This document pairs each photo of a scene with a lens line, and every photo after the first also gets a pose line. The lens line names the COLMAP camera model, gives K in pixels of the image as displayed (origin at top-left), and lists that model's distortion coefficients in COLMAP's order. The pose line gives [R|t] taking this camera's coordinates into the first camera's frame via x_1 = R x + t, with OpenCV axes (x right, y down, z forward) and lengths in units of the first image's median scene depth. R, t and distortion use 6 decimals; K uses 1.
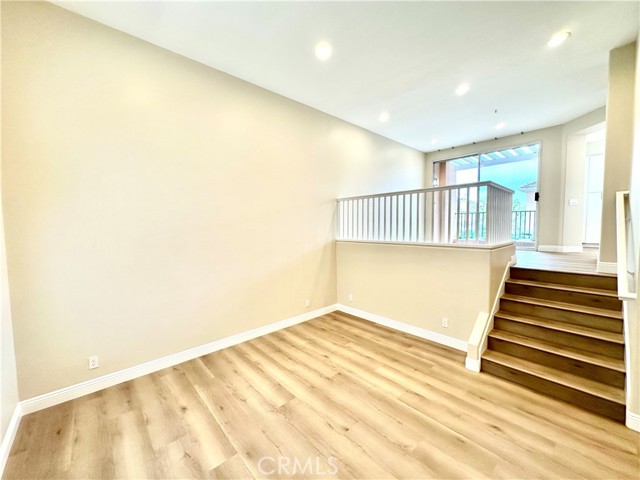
lens RADIAL K [[254.9, 0, 320.2], [0, 254.9, 238.4], [0, 0, 1]] dist [-0.002048, 0.000925]
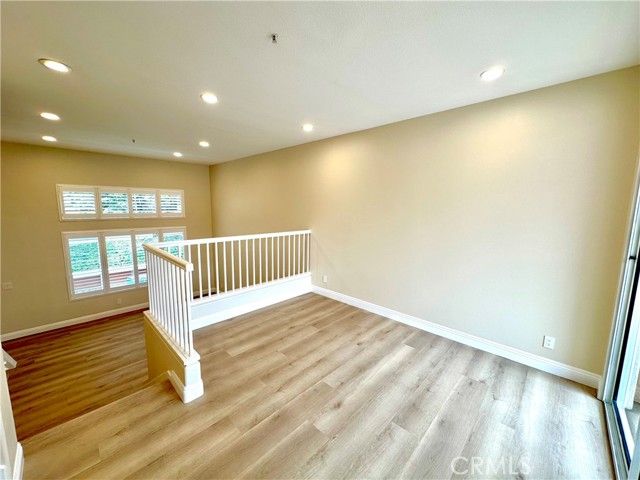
lens RADIAL K [[254.9, 0, 315.5], [0, 254.9, 239.9], [0, 0, 1]] dist [-0.002048, 0.000925]
pose [[0.050262, 0.136644, -0.989344, 1.633786], [-0.061858, 0.989120, 0.133470, -0.400921], [0.996819, 0.054491, 0.058168, 1.602281]]
